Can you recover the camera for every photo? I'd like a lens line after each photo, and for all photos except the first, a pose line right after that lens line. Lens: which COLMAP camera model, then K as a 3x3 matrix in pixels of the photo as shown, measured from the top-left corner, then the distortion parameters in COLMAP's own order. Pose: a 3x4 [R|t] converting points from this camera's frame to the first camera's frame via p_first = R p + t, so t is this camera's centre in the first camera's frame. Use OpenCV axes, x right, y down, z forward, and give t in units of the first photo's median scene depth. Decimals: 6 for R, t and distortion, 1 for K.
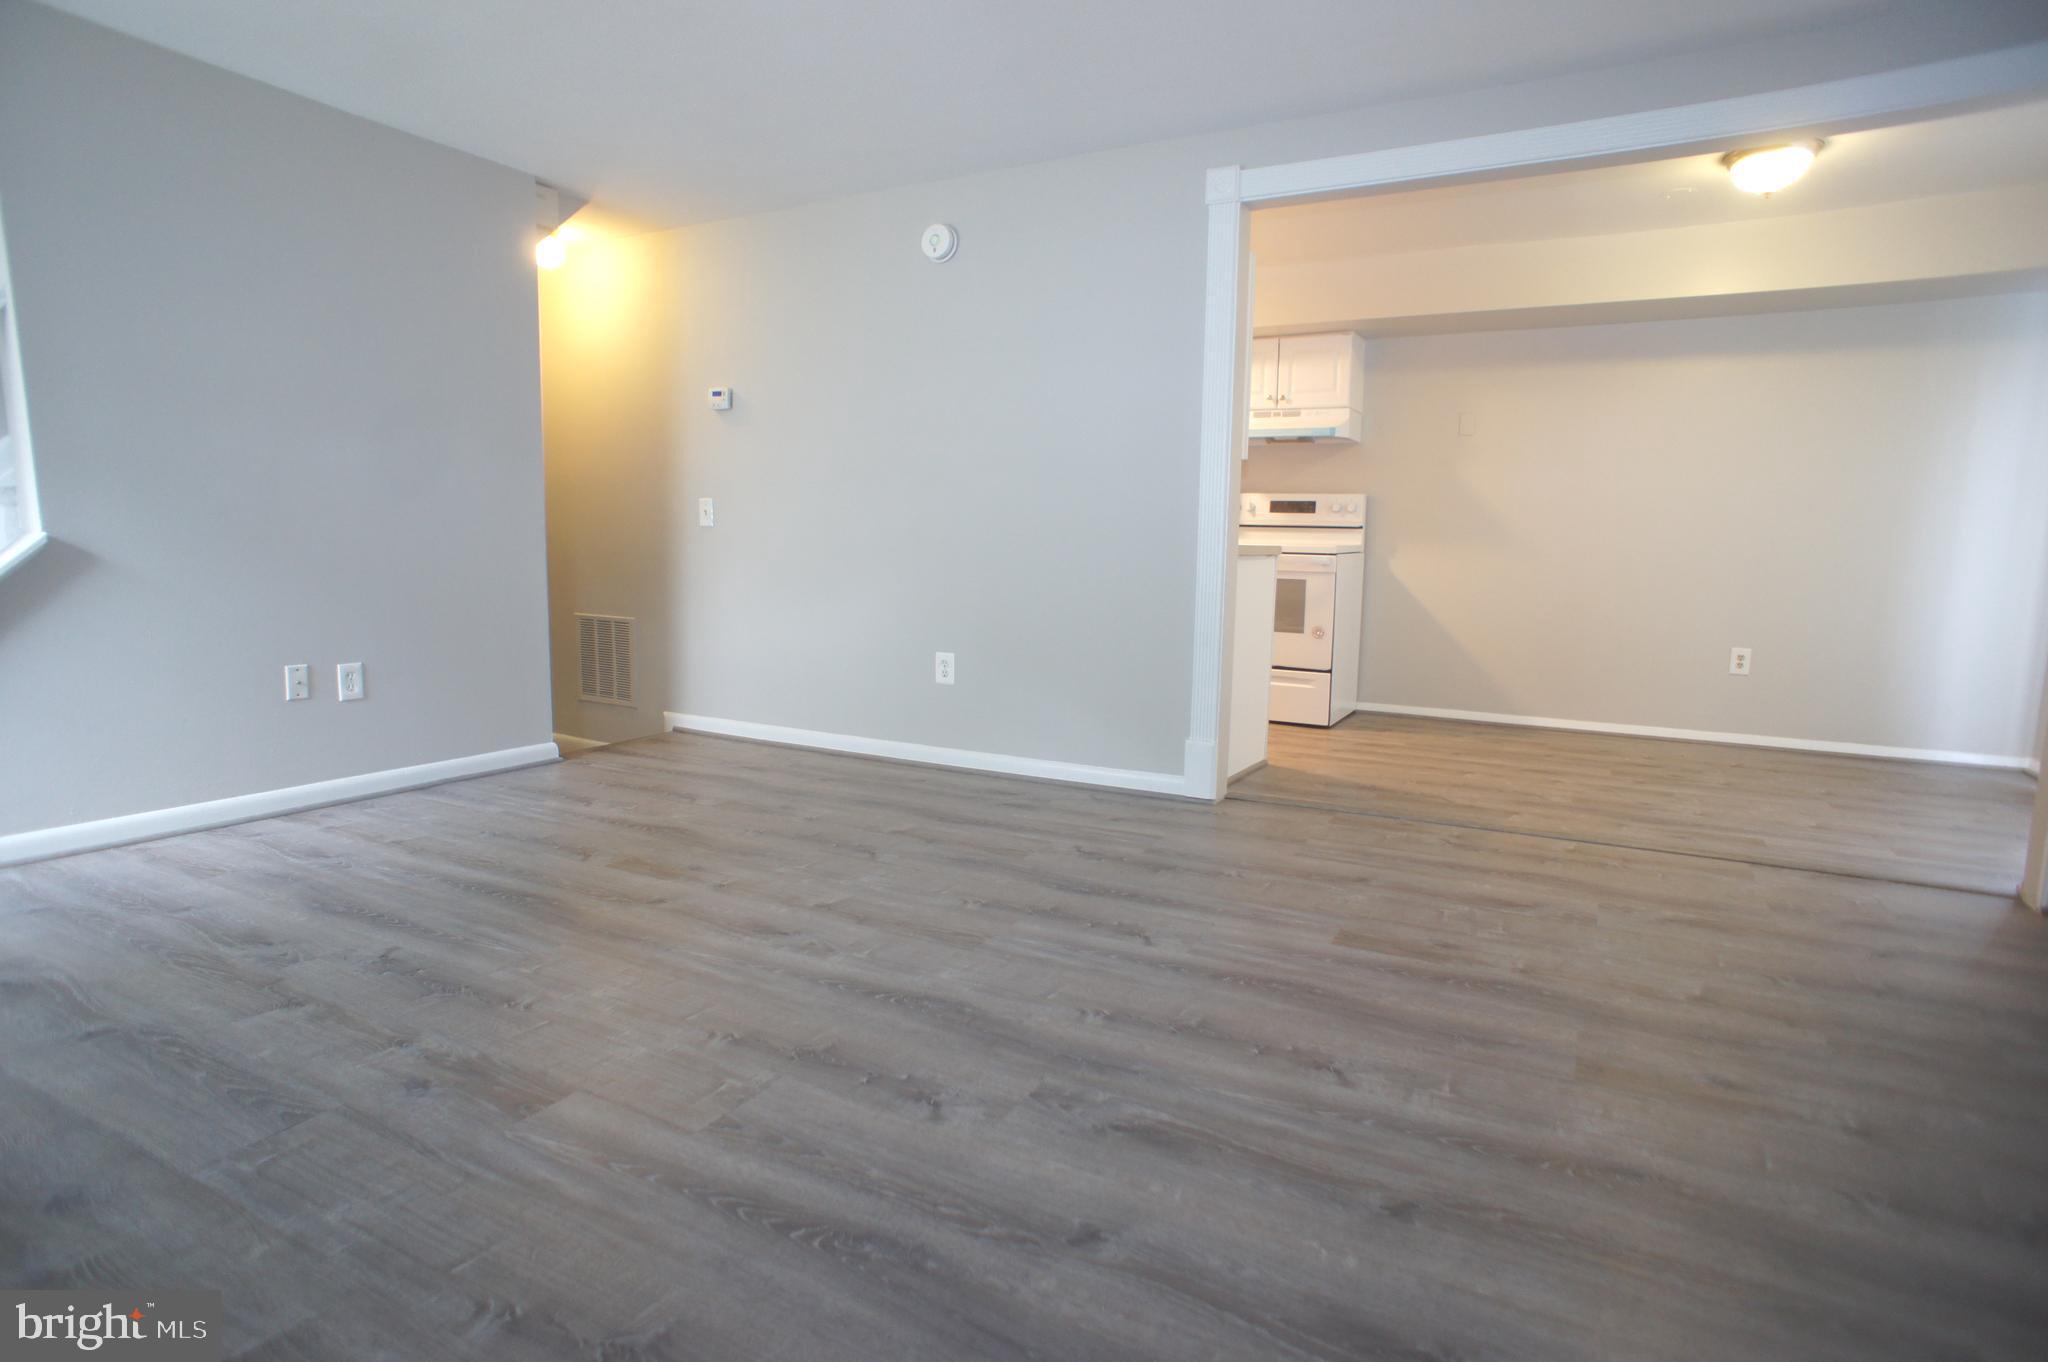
lens RADIAL K [[1075.9, 0, 1024.0], [0, 1075.9, 681.0], [0, 0, 1]] dist [-0.076180, 0.045430]
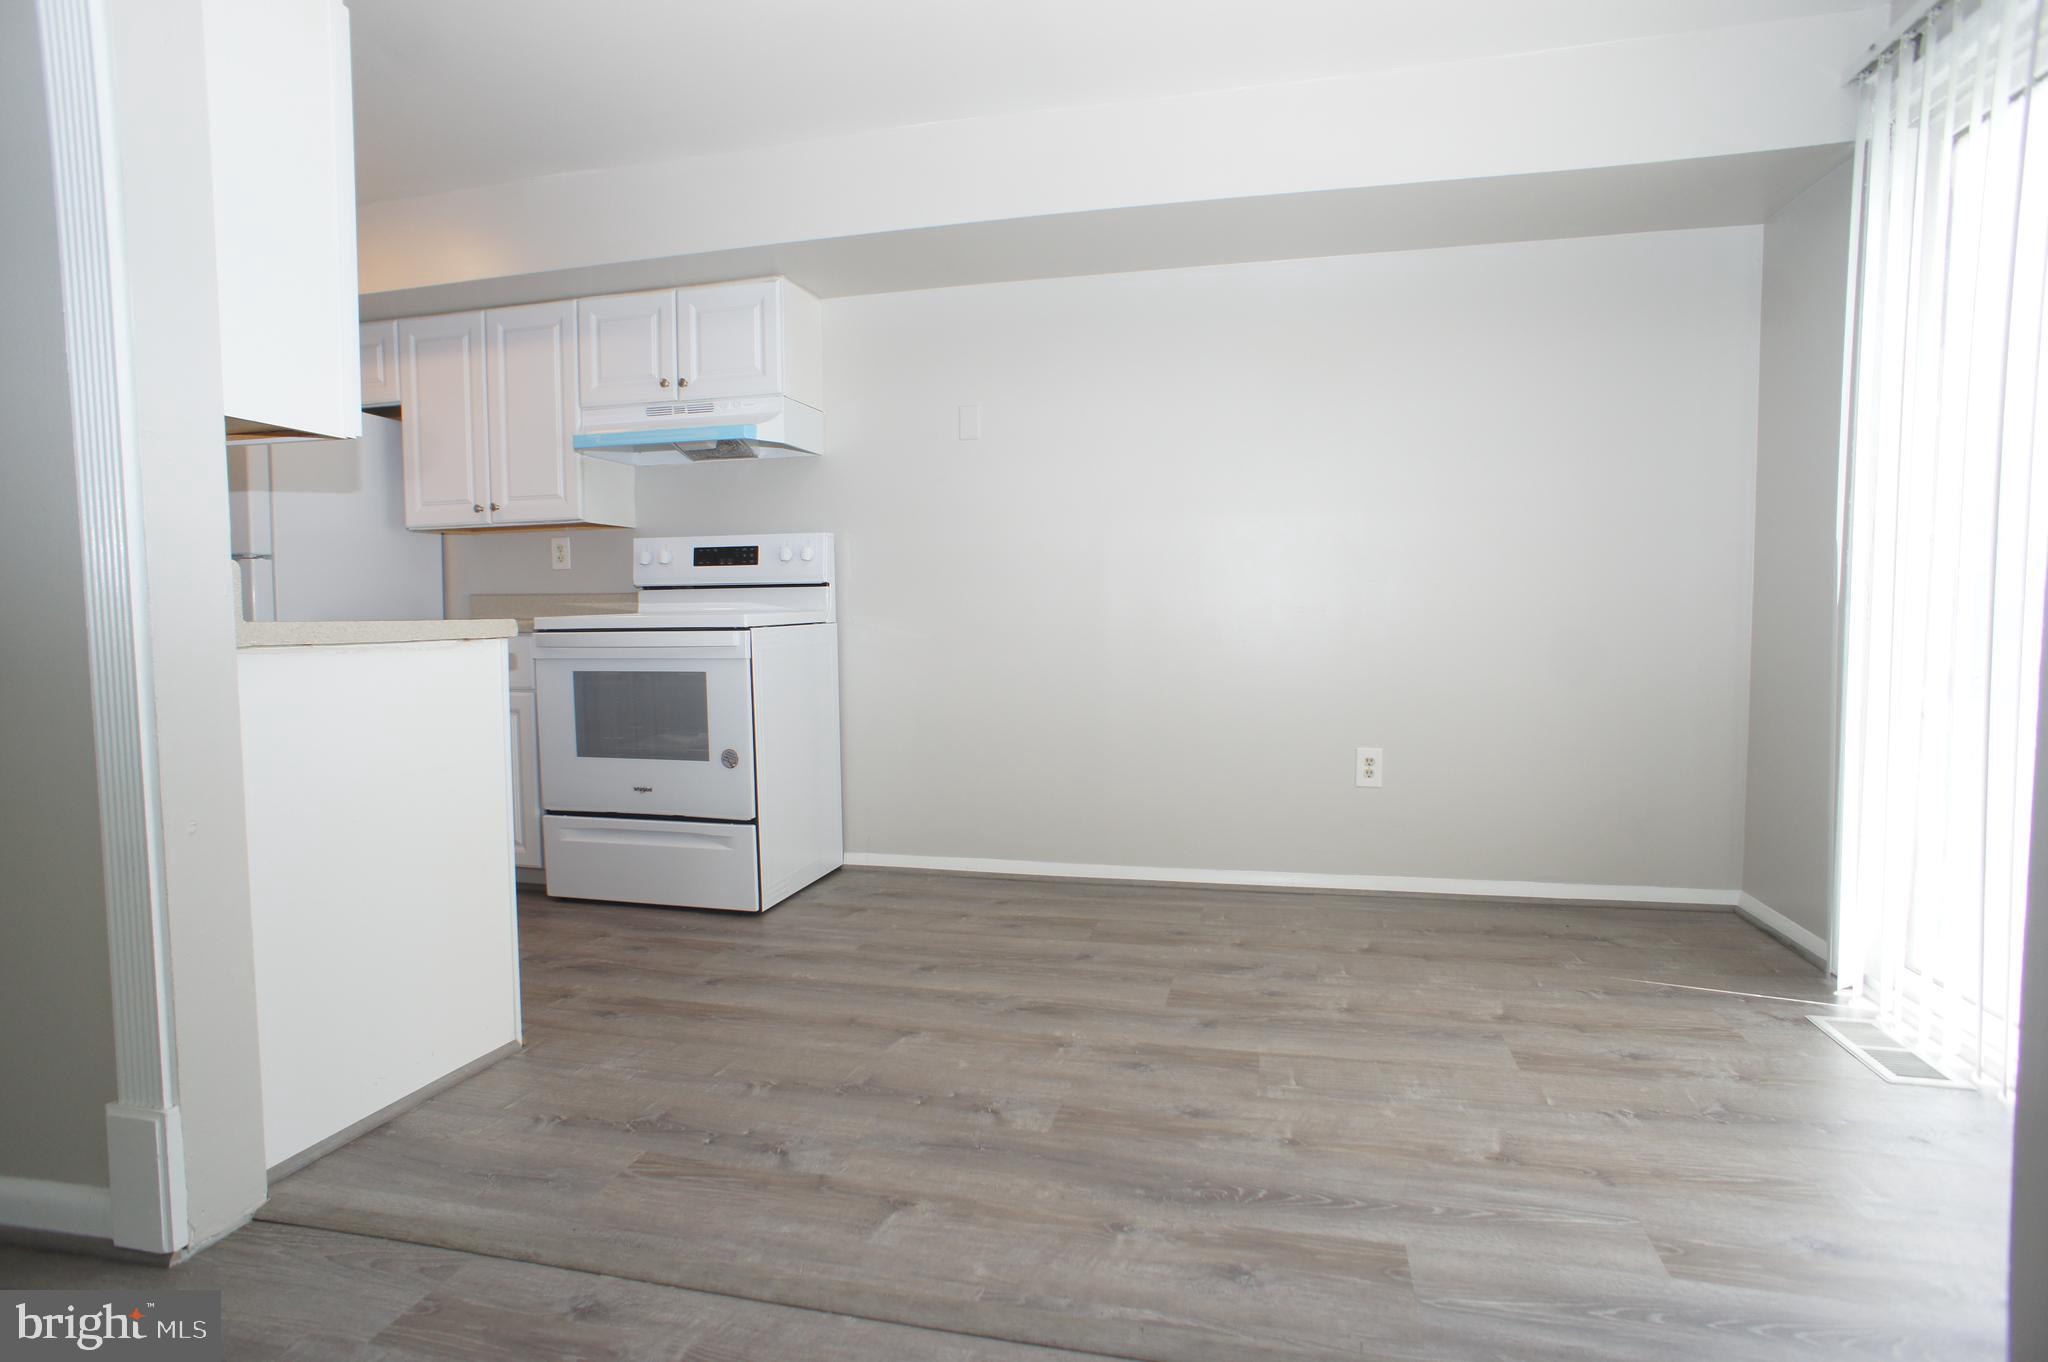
lens RADIAL K [[1075.9, 0, 1024.0], [0, 1075.9, 681.0], [0, 0, 1]] dist [-0.076180, 0.045430]
pose [[0.964555, -0.041013, 0.260677, 0.438417], [0.057956, 0.996654, -0.057644, -0.070009], [-0.257440, 0.070708, 0.963704, 0.588411]]
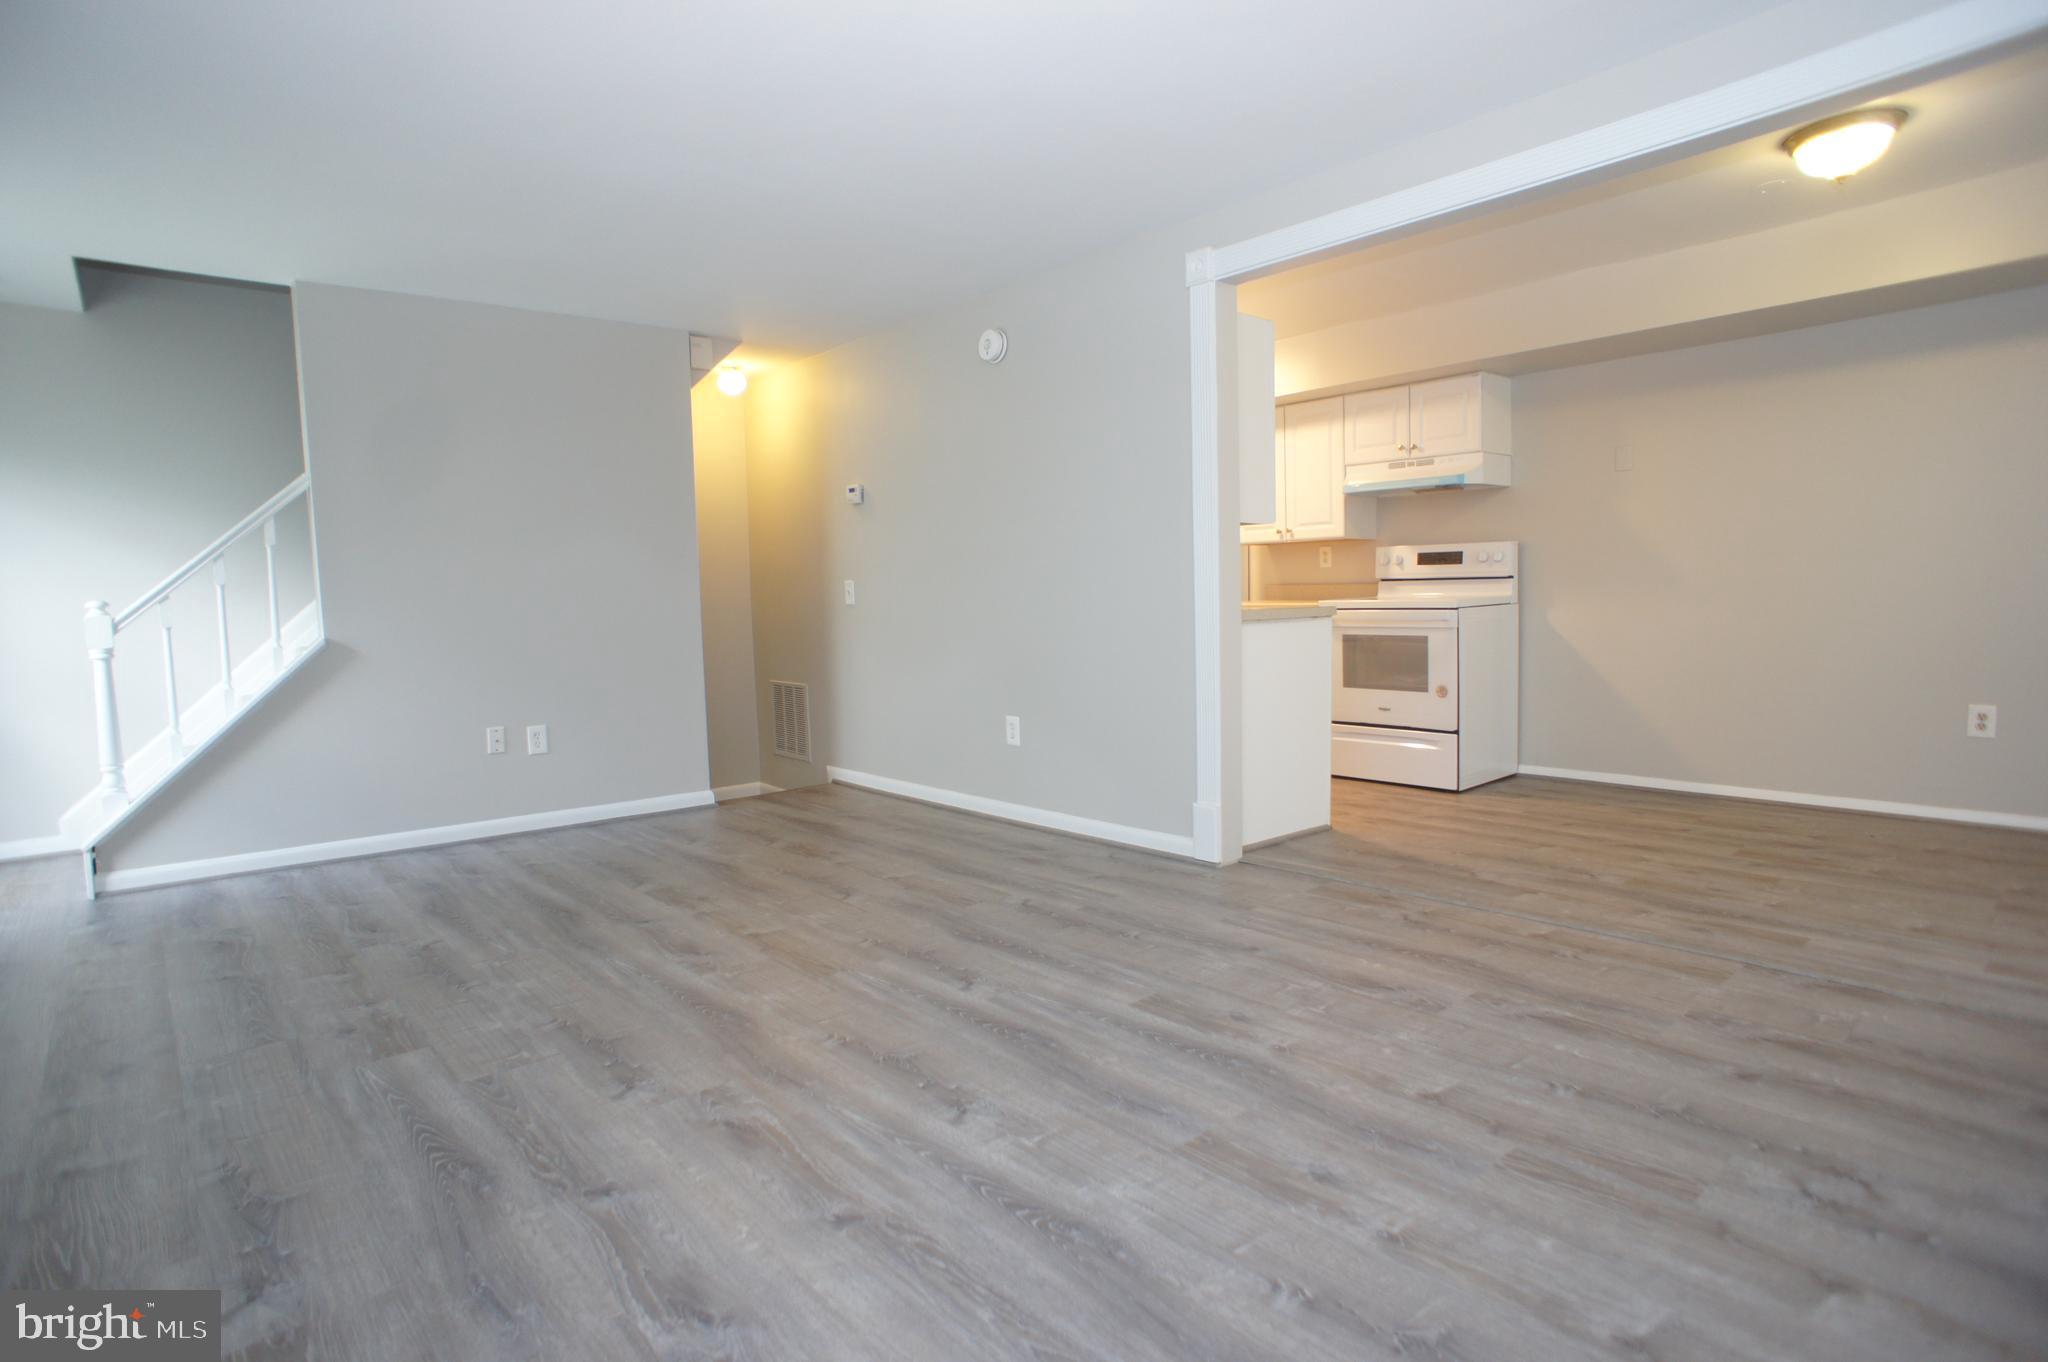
lens RADIAL K [[1075.9, 0, 1024.0], [0, 1075.9, 681.0], [0, 0, 1]] dist [-0.076180, 0.045430]
pose [[0.936827, -0.012650, -0.349565, 0.404289], [-0.003880, 0.998909, -0.046546, -0.014353], [0.349772, 0.044962, 0.935755, -0.017147]]
